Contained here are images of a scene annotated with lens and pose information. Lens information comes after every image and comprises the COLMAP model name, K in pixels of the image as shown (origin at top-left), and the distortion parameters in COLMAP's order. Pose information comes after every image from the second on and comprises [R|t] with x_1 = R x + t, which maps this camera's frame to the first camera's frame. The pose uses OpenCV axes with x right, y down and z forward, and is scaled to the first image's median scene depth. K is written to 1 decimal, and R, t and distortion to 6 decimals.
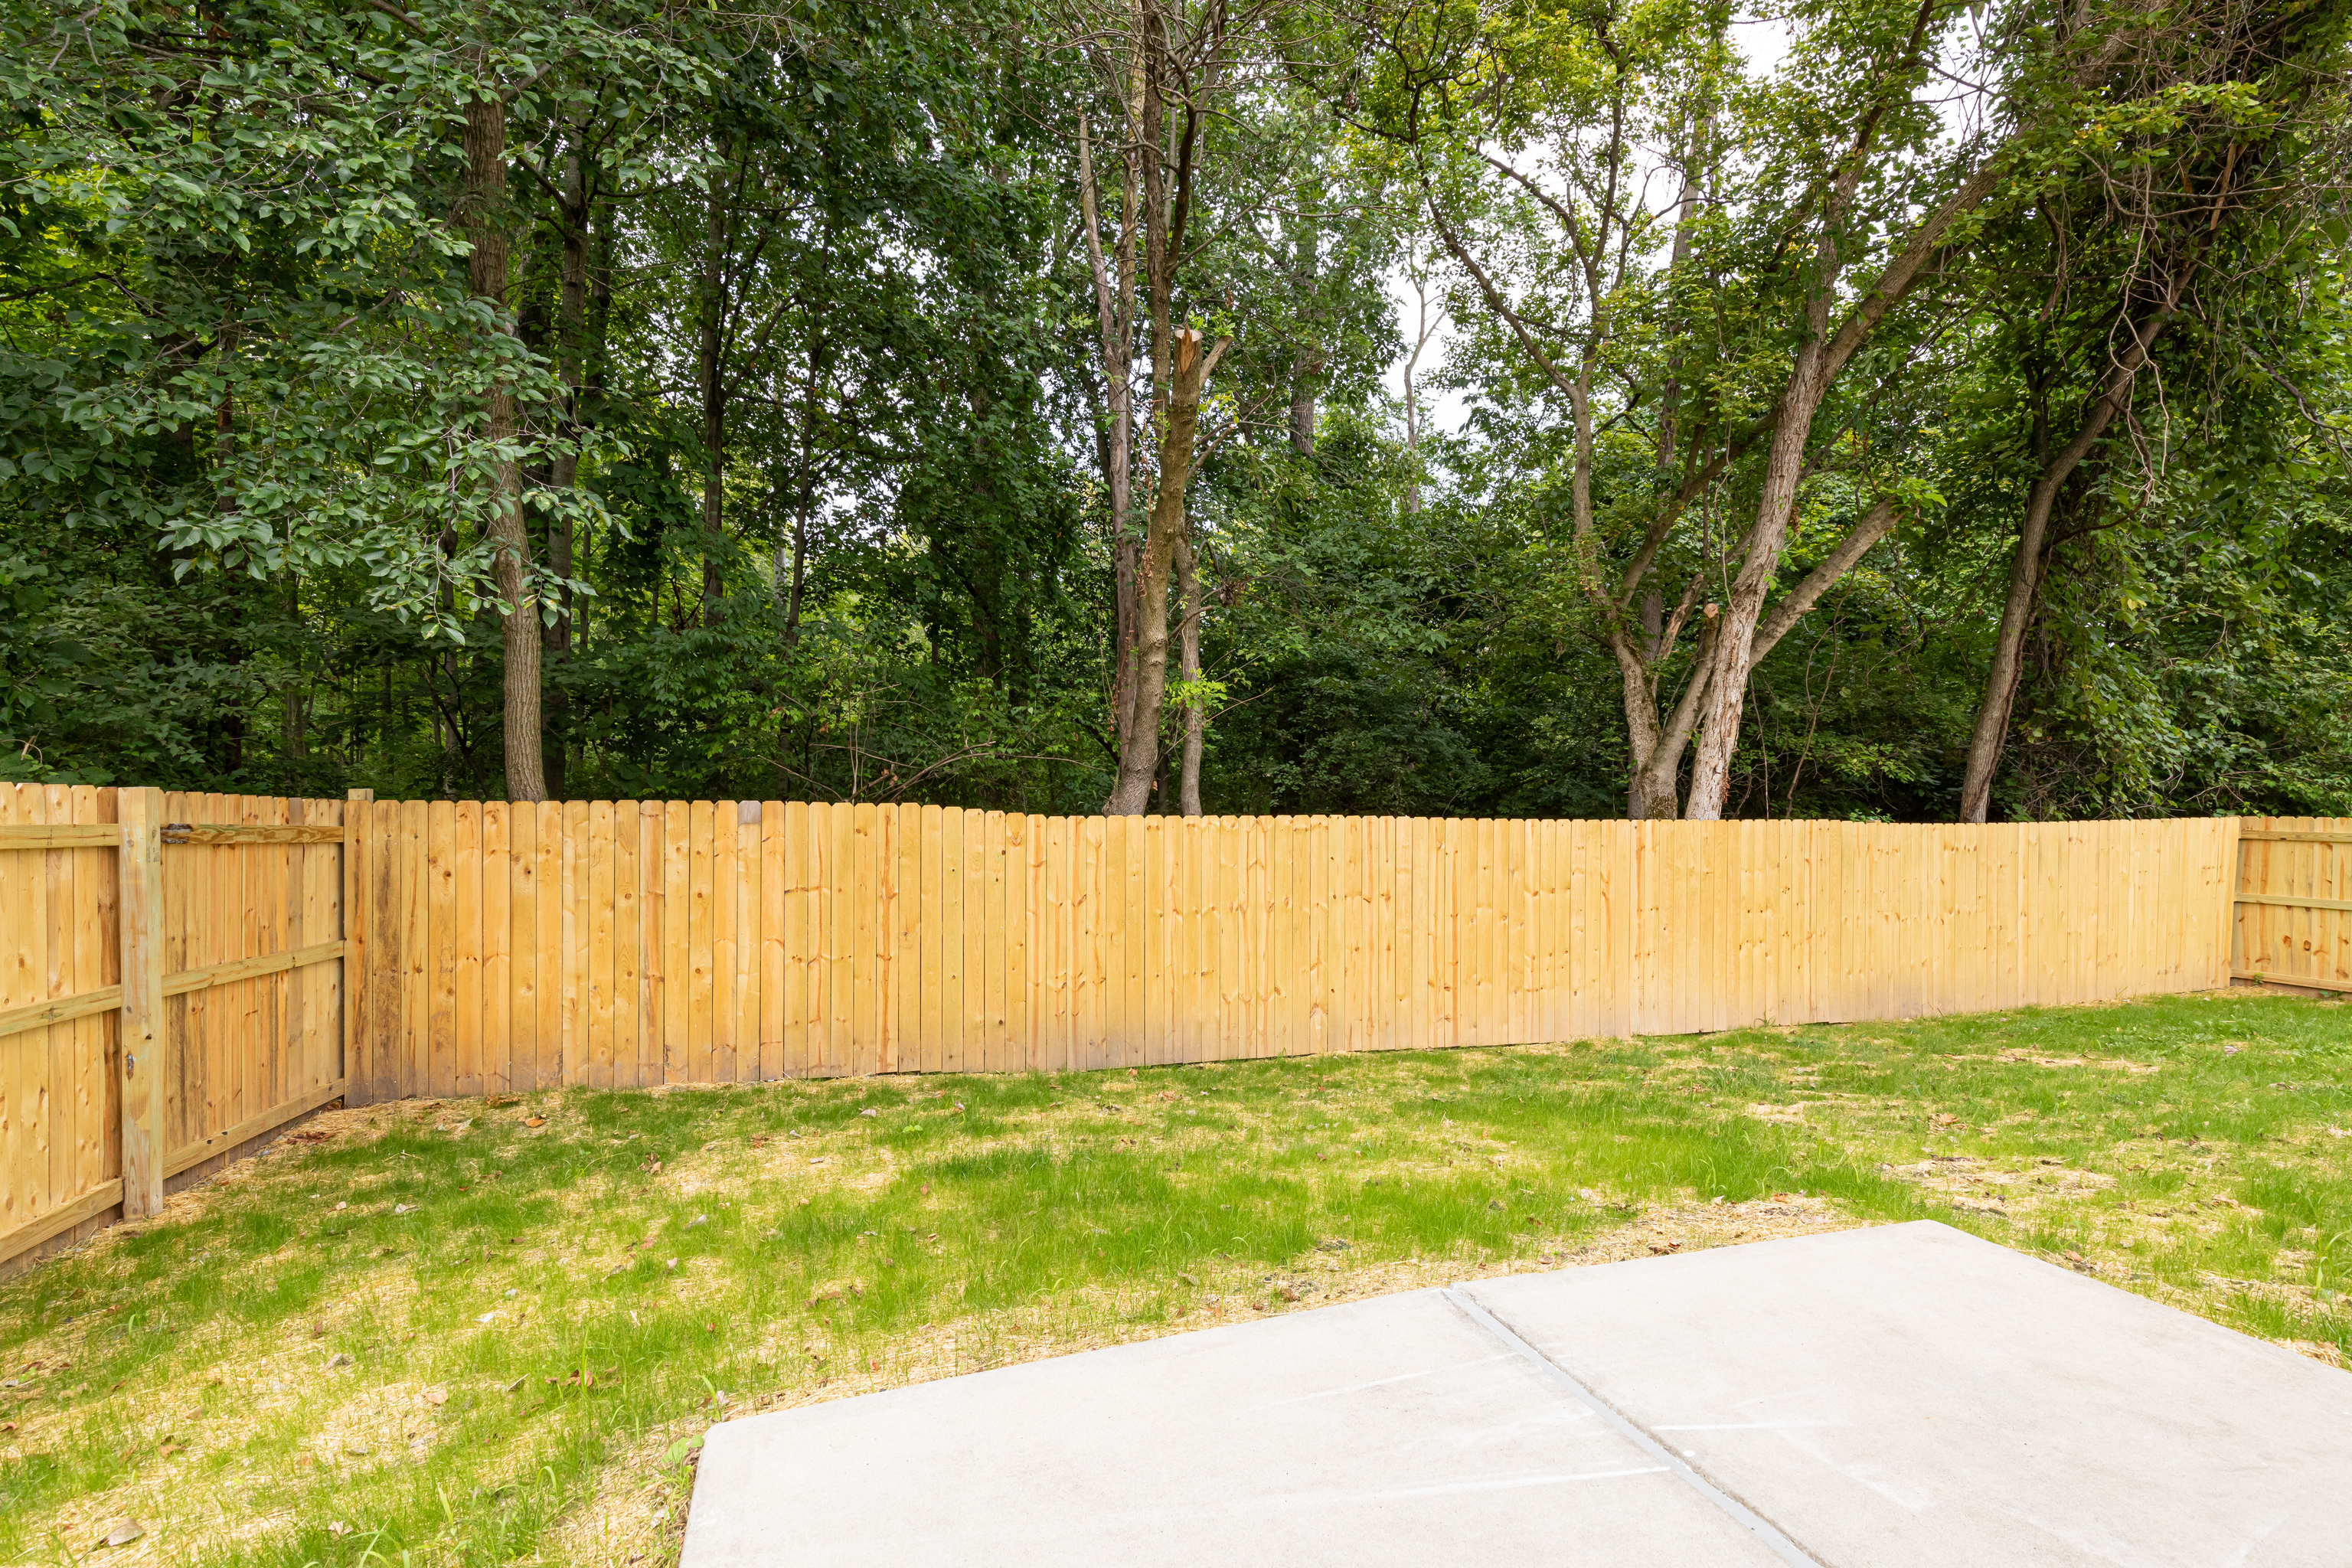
lens RADIAL K [[1032.0, 0, 1176.9], [0, 1032.0, 783.7], [0, 0, 1]] dist [0.001578, 0.000215]
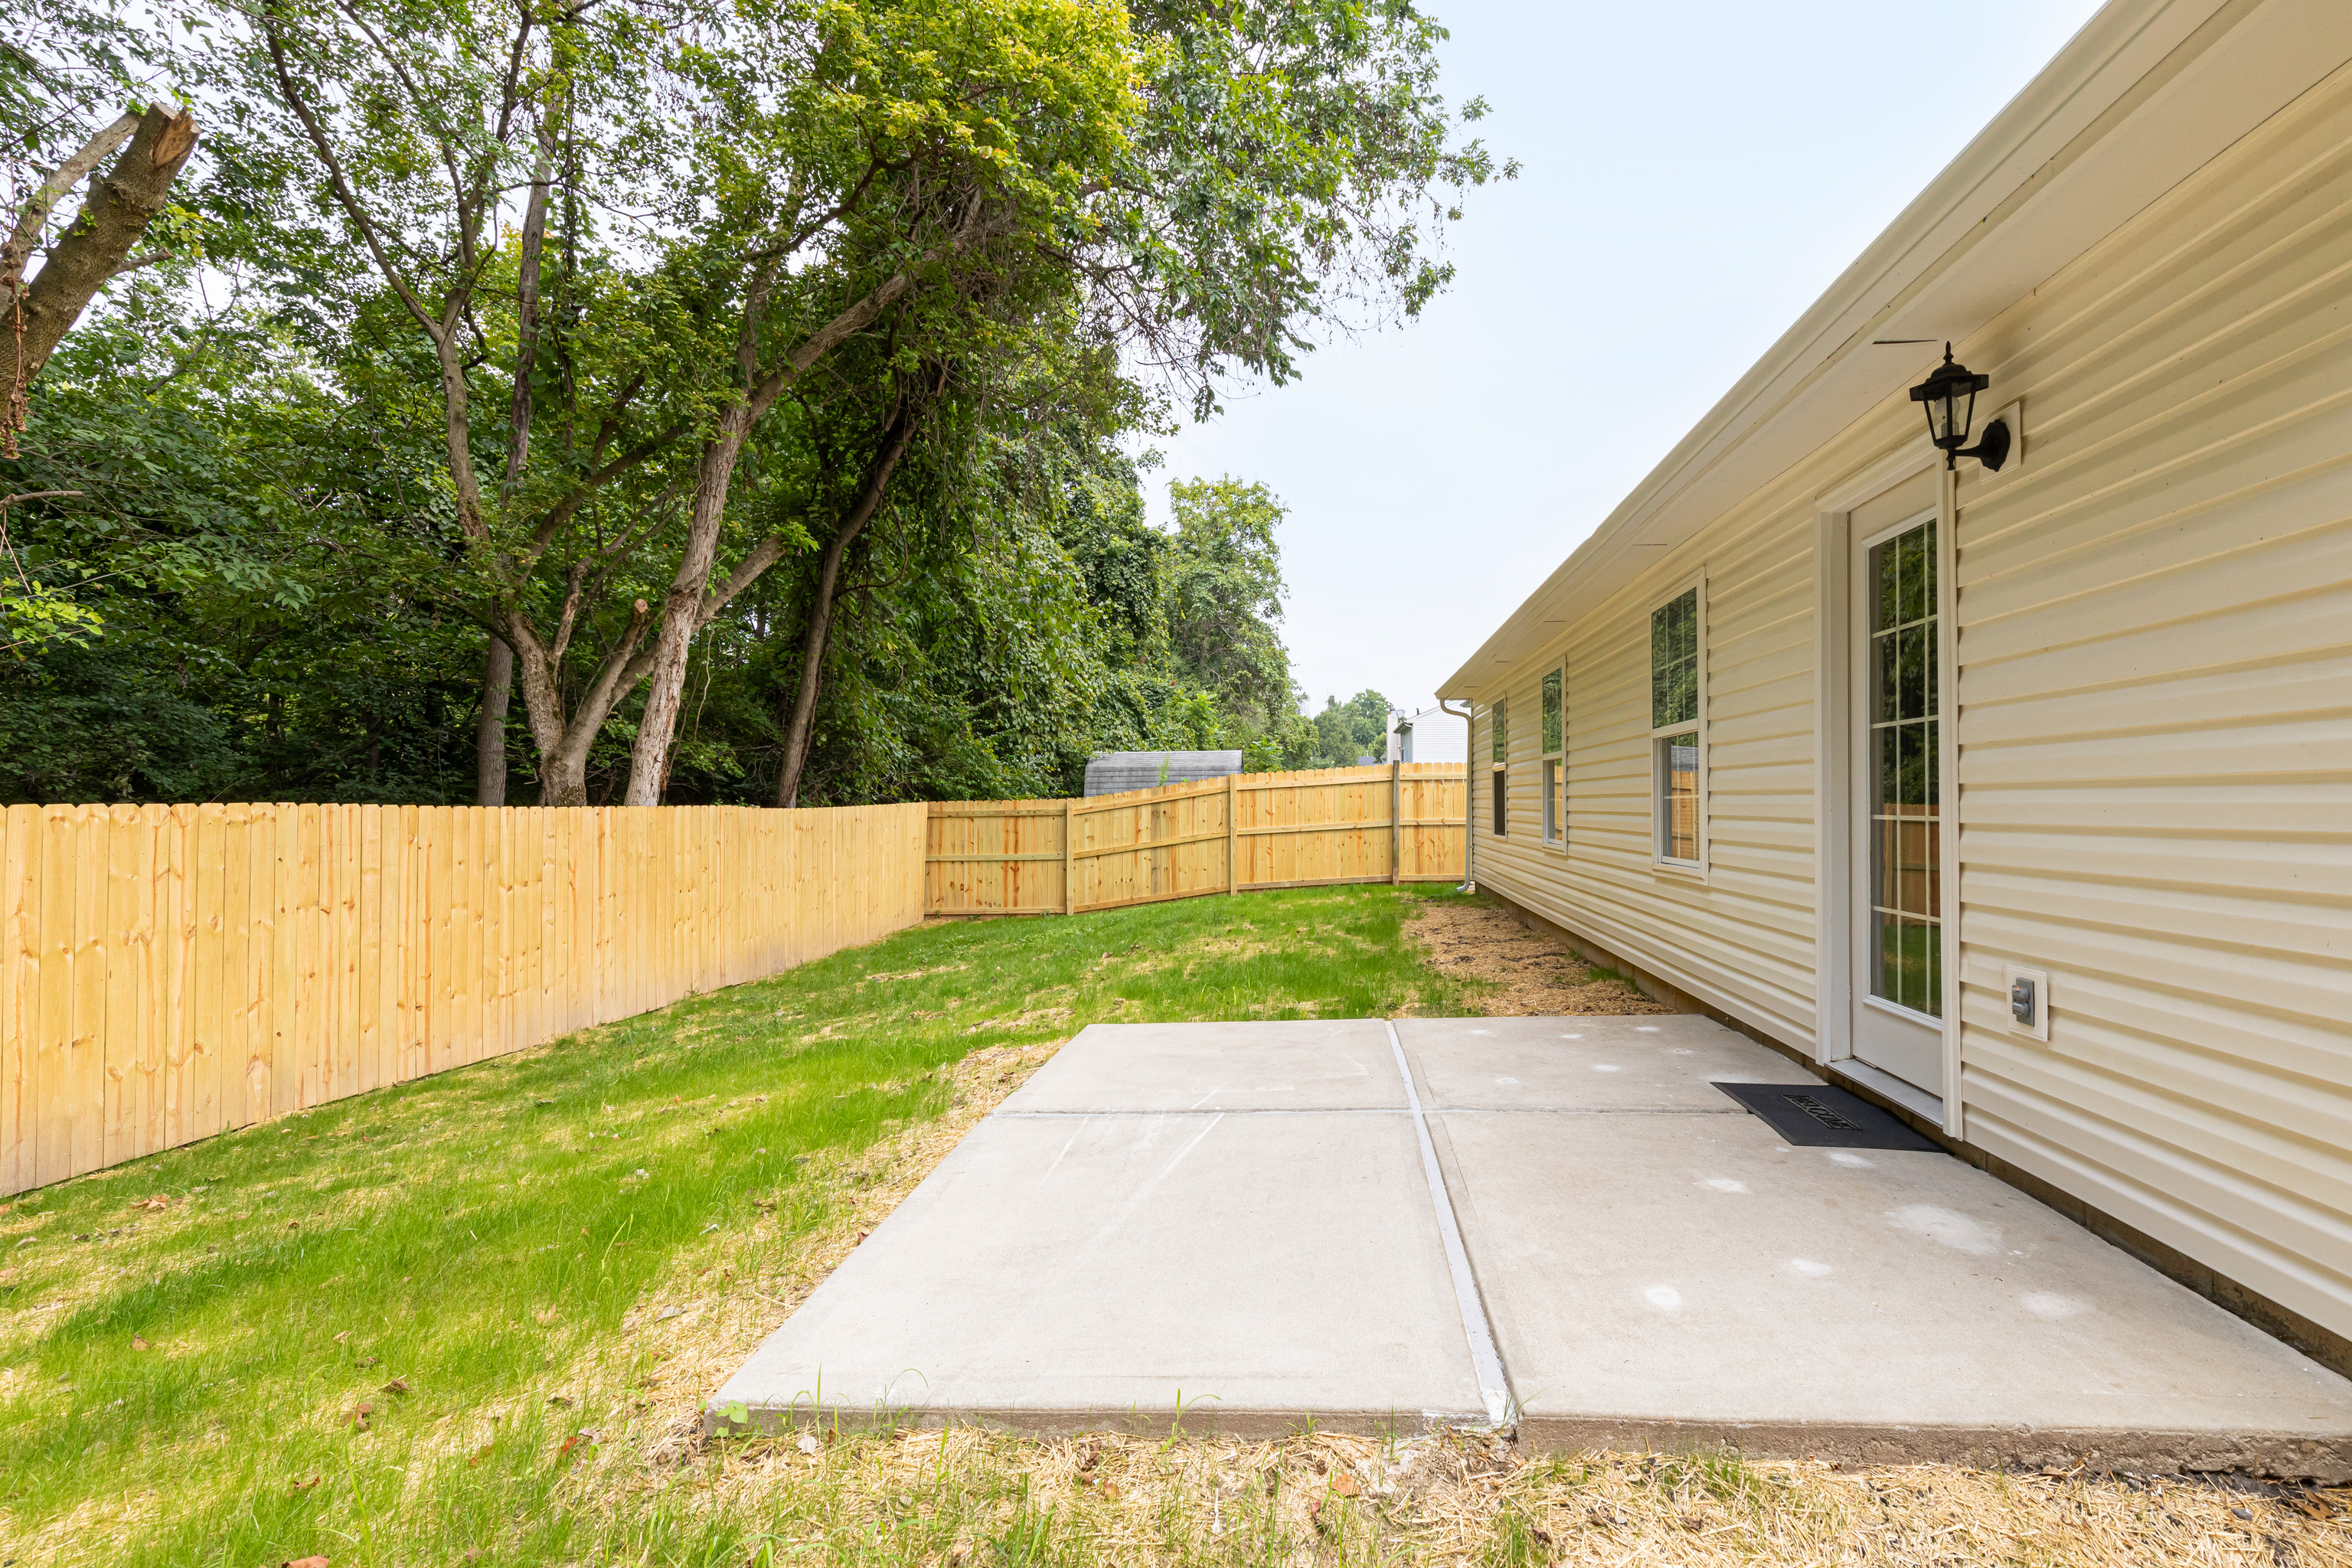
lens RADIAL K [[1070.5, 0, 1178.1], [0, 1070.5, 780.2], [0, 0, 1]] dist [0.010531, -0.001641]
pose [[0.444387, 0.003570, 0.895828, -0.218296], [0.003127, 0.999980, -0.005537, 0.016274], [-0.895829, 0.005262, 0.444367, 0.042163]]
